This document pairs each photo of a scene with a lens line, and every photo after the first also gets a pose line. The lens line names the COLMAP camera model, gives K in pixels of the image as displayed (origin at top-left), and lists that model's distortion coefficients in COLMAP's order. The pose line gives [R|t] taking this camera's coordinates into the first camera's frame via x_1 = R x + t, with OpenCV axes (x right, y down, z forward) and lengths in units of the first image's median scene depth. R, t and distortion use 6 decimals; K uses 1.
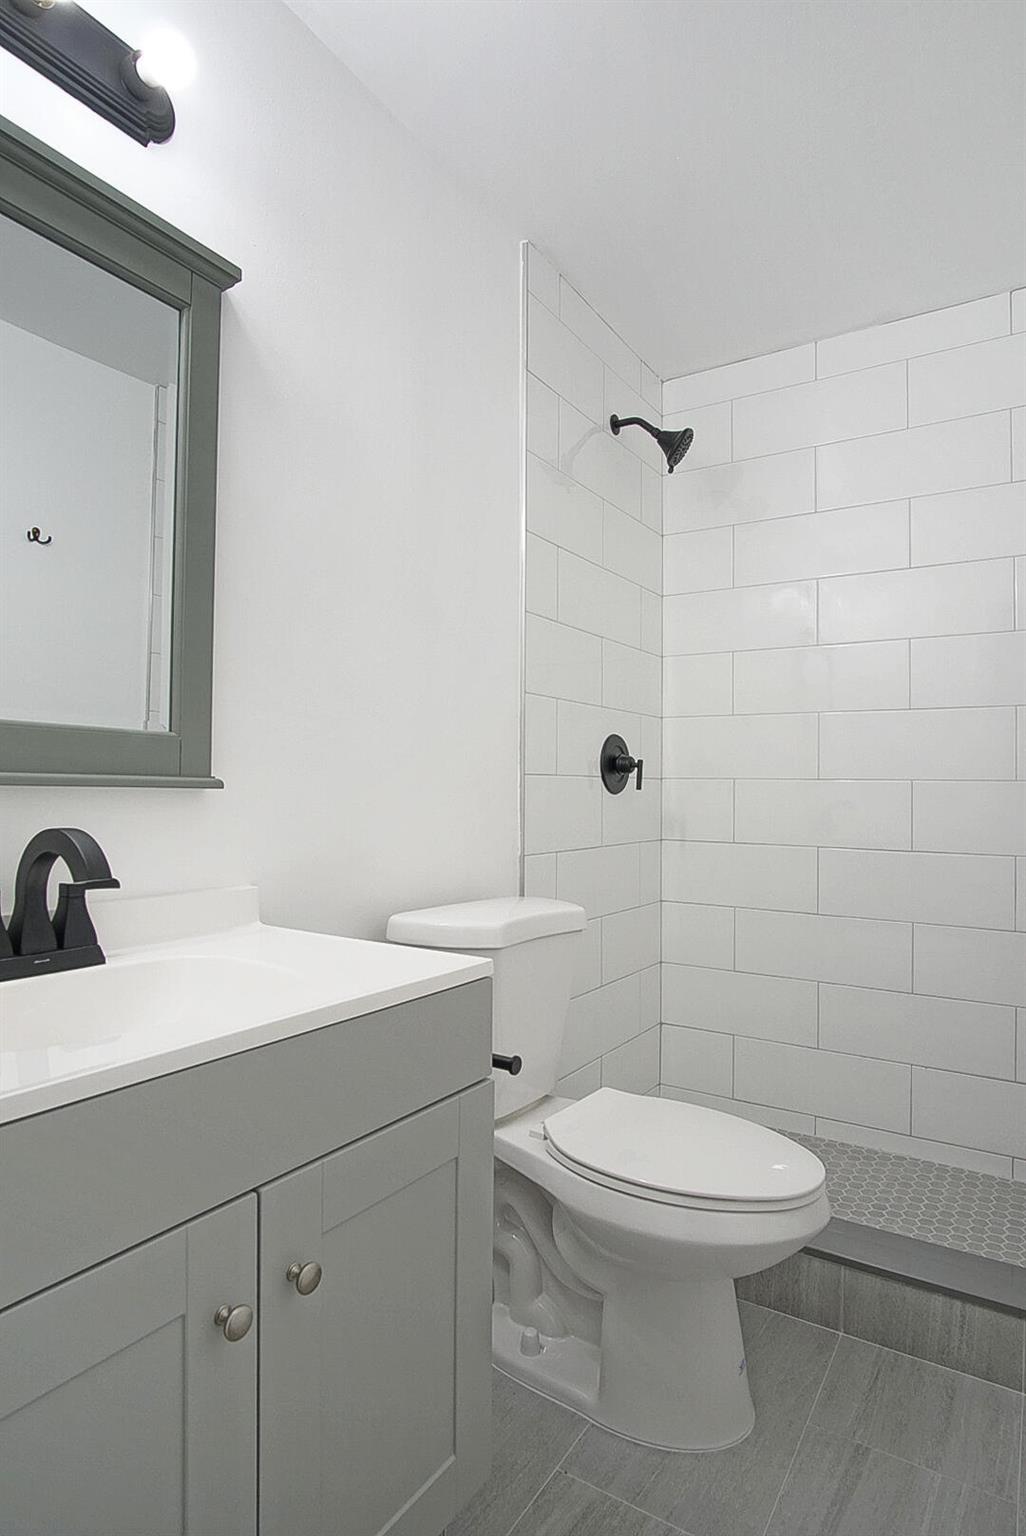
lens RADIAL K [[833.0, 0, 501.7], [0, 833.0, 776.8], [0, 0, 1]] dist [-0.018426, 0.003217]
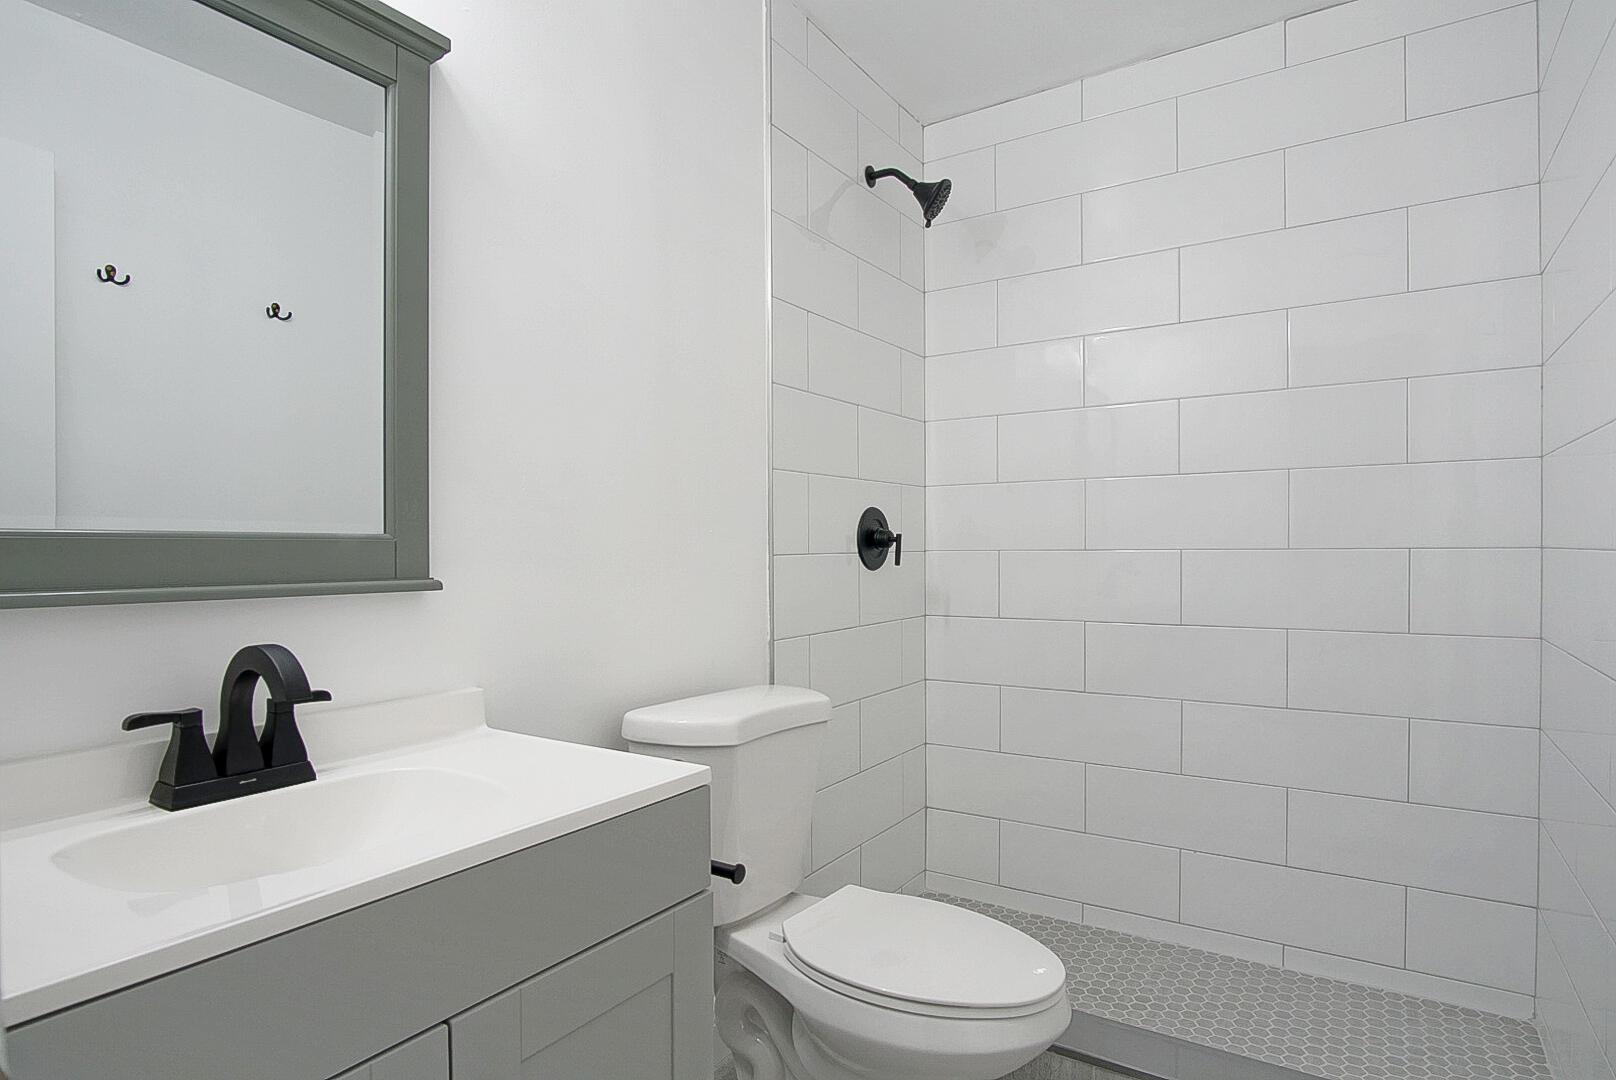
lens RADIAL K [[876.4, 0, 821.8], [0, 876.4, 532.6], [0, 0, 1]] dist [-0.018426, 0.003217]
pose [[0.999472, -0.028851, -0.014918, 0.112668], [0.029189, 0.999310, 0.022972, -0.057587], [0.014245, -0.023396, 0.999625, -0.007786]]
